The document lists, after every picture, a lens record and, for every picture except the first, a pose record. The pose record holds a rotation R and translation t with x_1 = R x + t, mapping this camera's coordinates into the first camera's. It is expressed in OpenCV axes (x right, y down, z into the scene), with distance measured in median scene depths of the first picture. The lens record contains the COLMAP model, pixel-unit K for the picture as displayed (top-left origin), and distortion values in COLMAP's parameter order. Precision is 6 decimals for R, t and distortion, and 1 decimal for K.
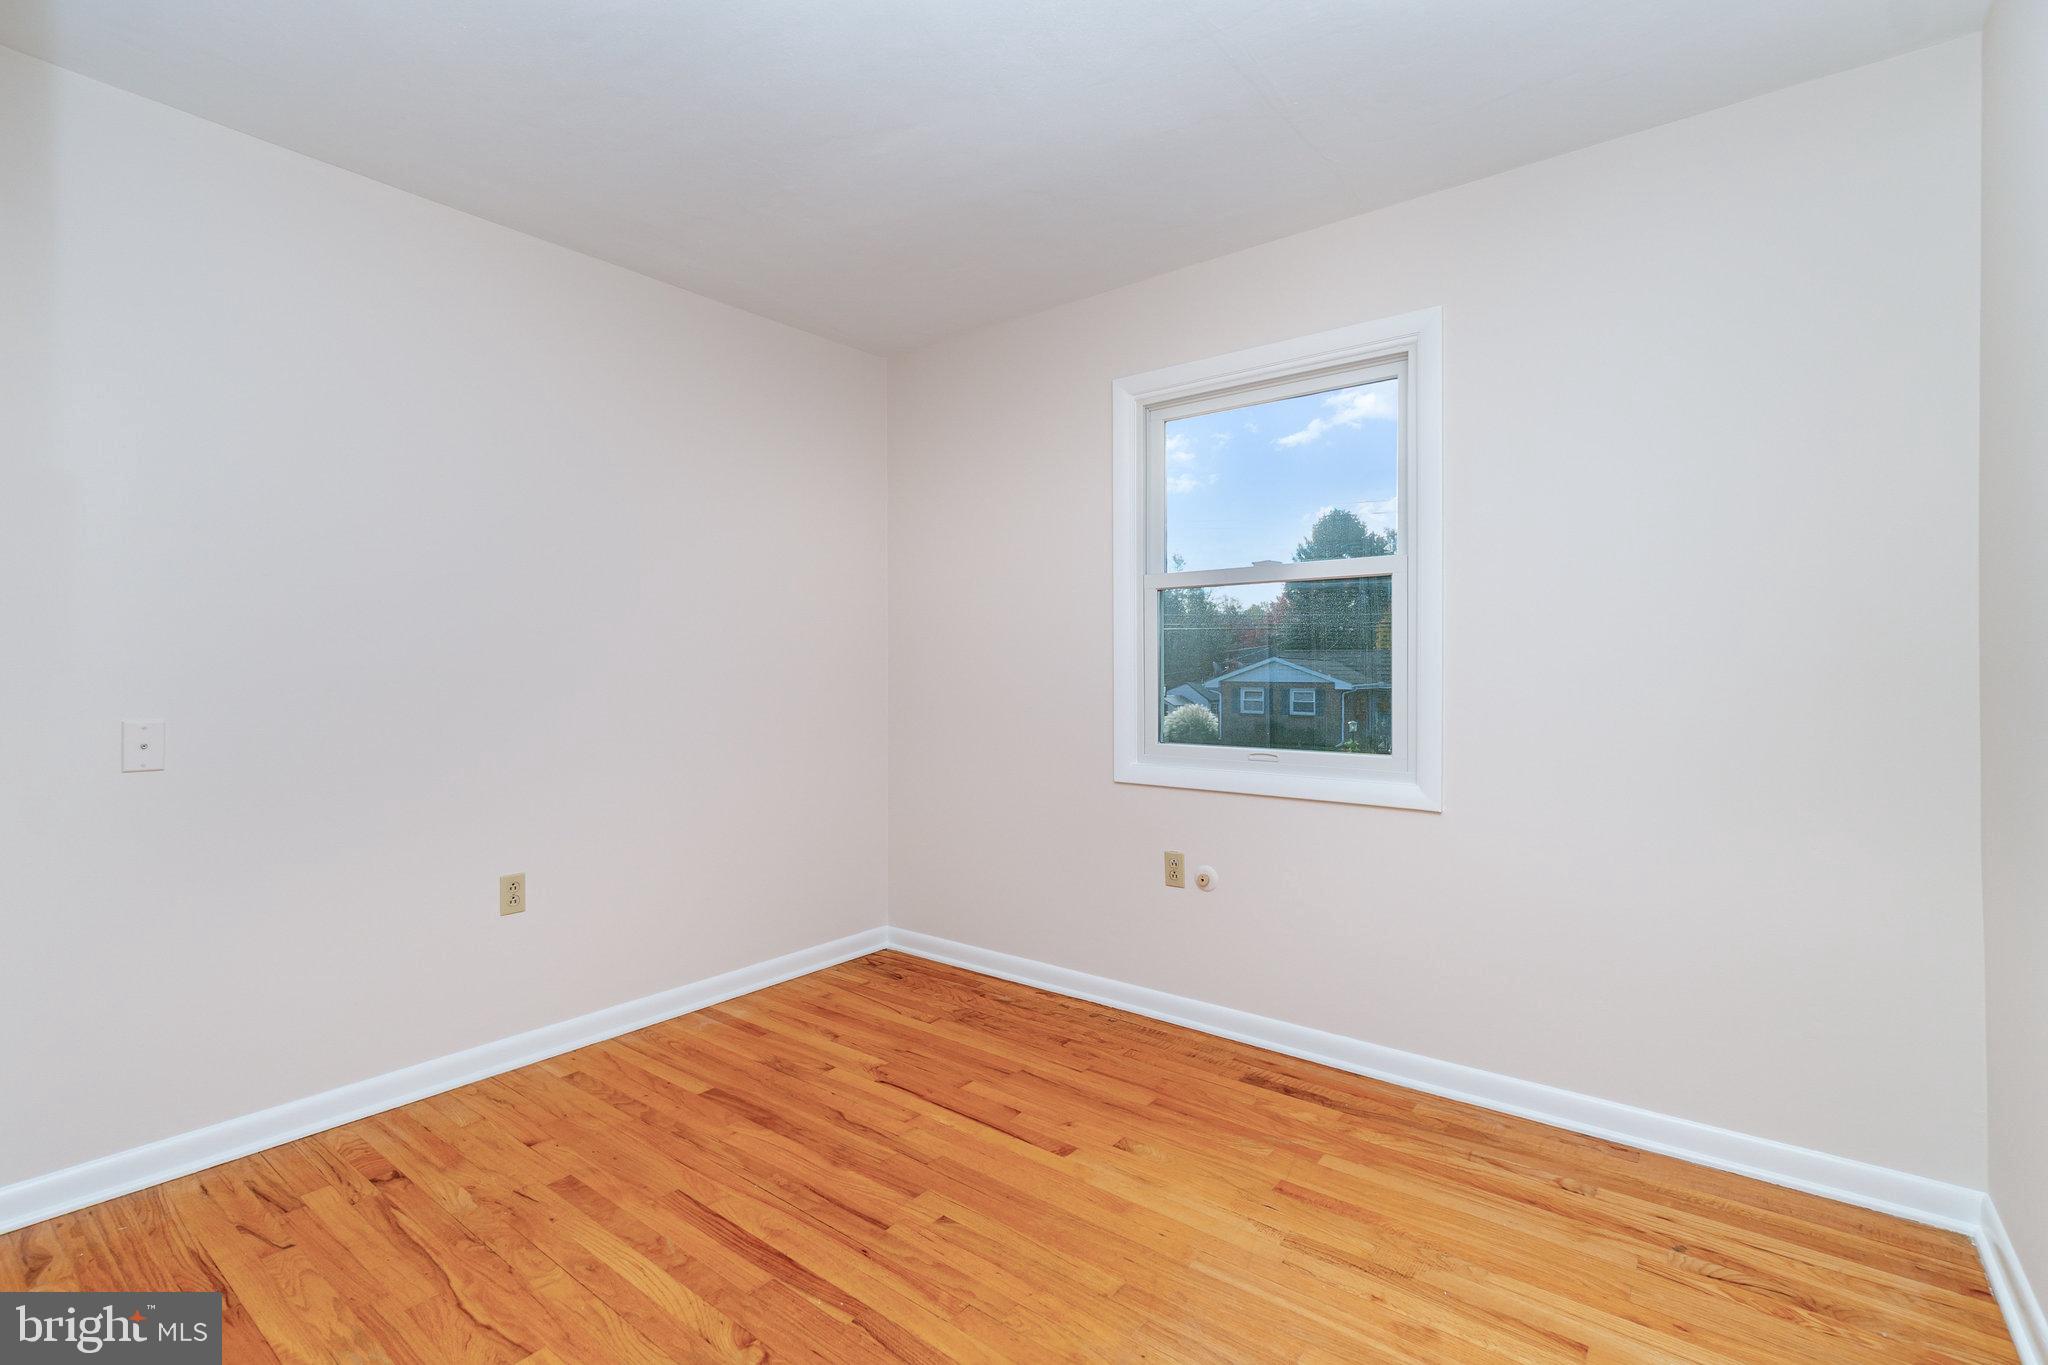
lens RADIAL K [[905.1, 0, 1037.3], [0, 905.1, 671.8], [0, 0, 1]] dist [-0.008698, 0.000749]
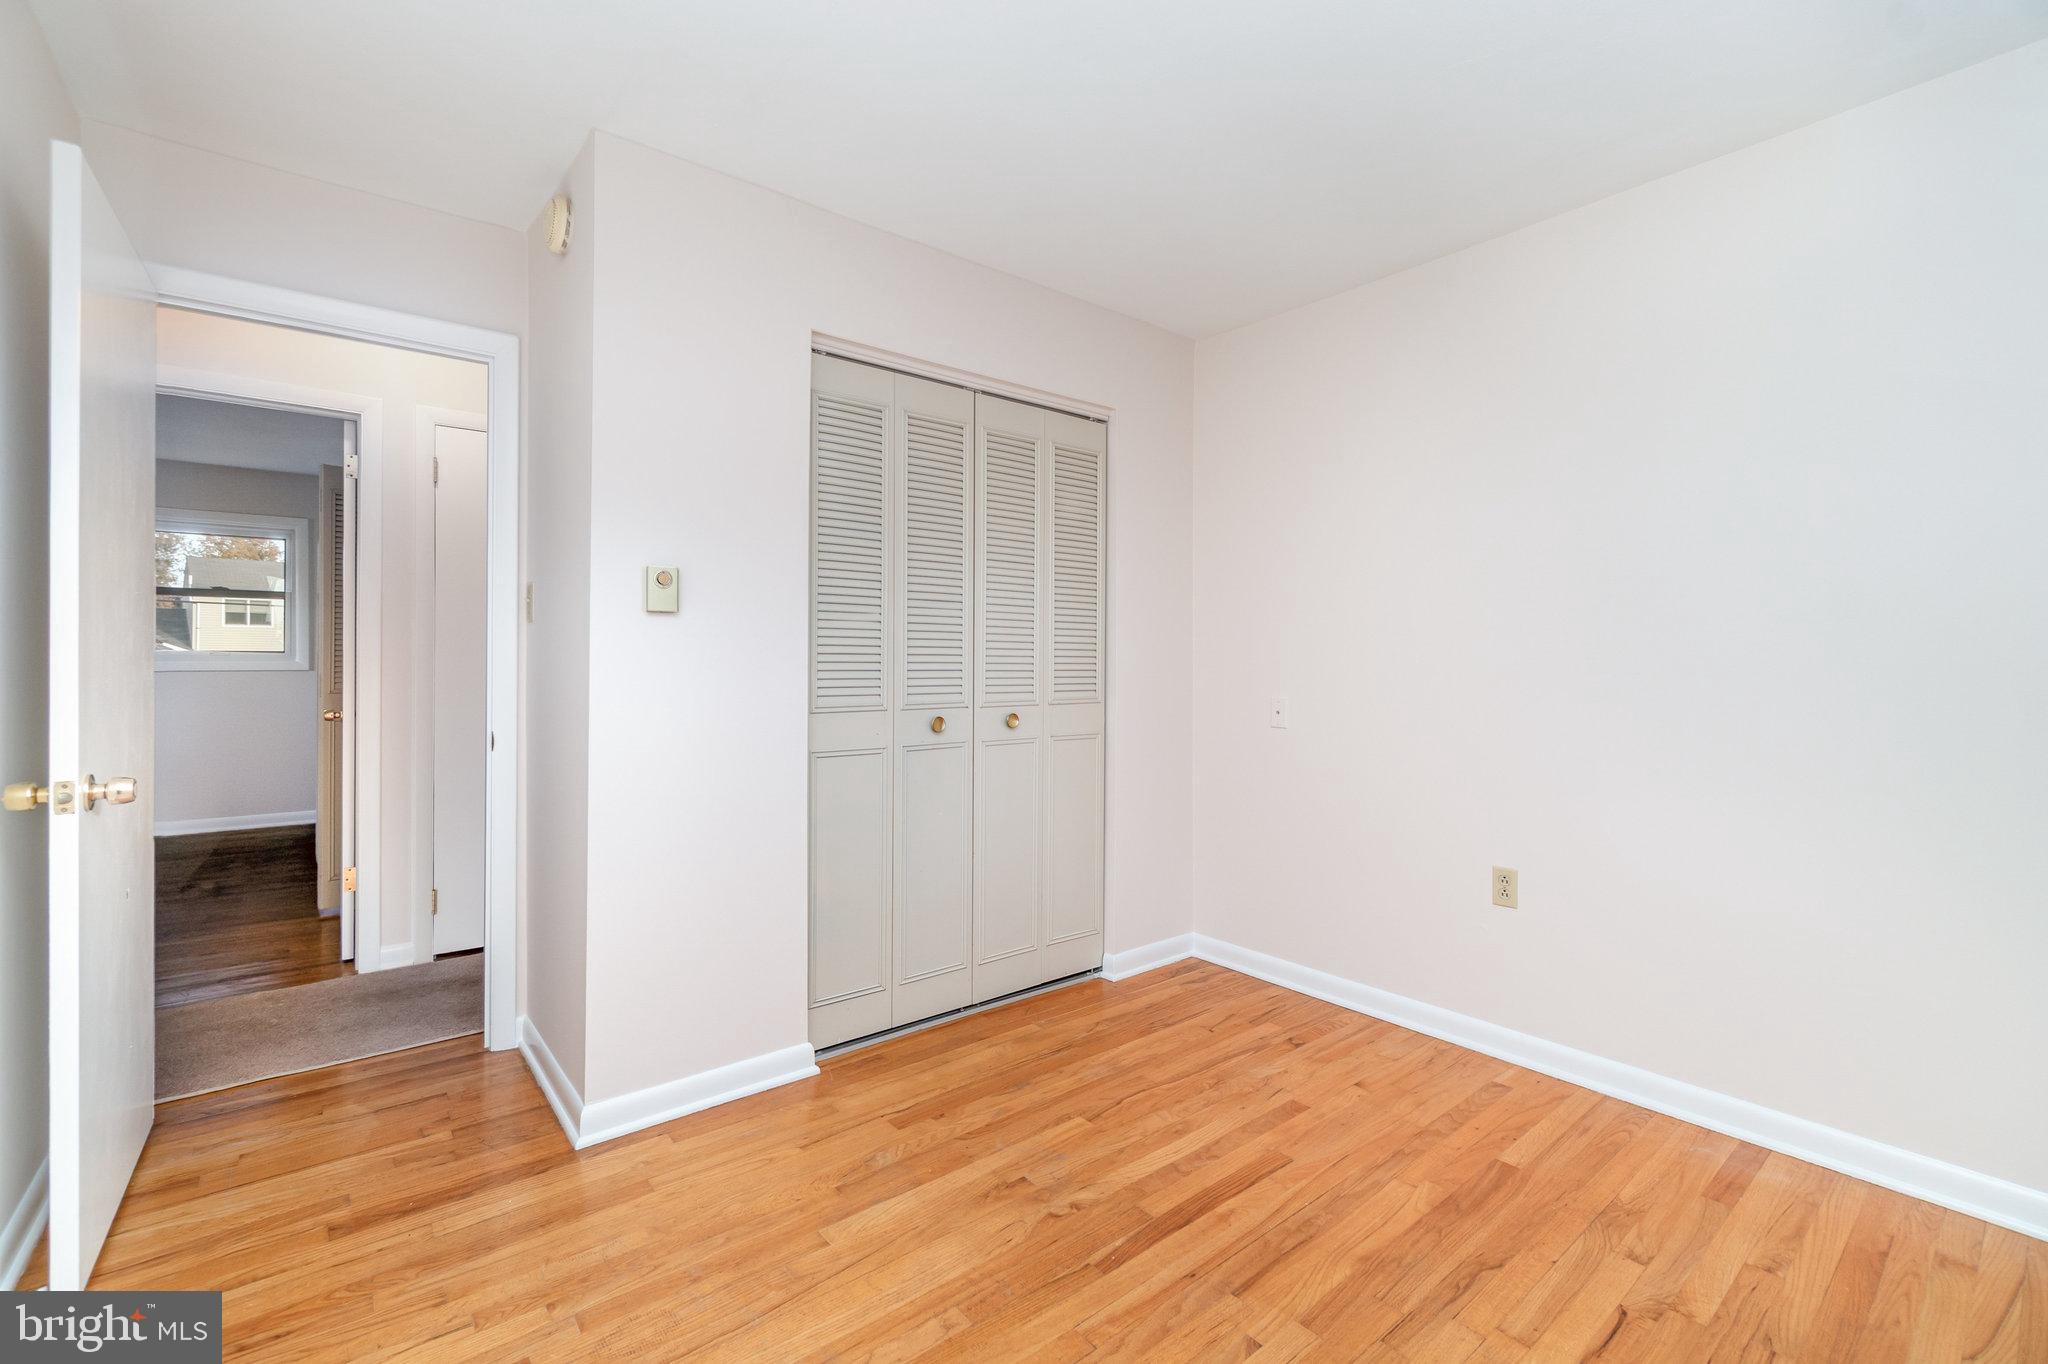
lens RADIAL K [[905.1, 0, 1030.7], [0, 905.1, 672.1], [0, 0, 1]] dist [-0.008698, 0.000749]
pose [[-0.235531, 0.008846, -0.971826, 0.618376], [-0.007089, 0.999916, 0.010819, -0.001923], [0.971841, 0.009438, -0.235449, 0.848828]]
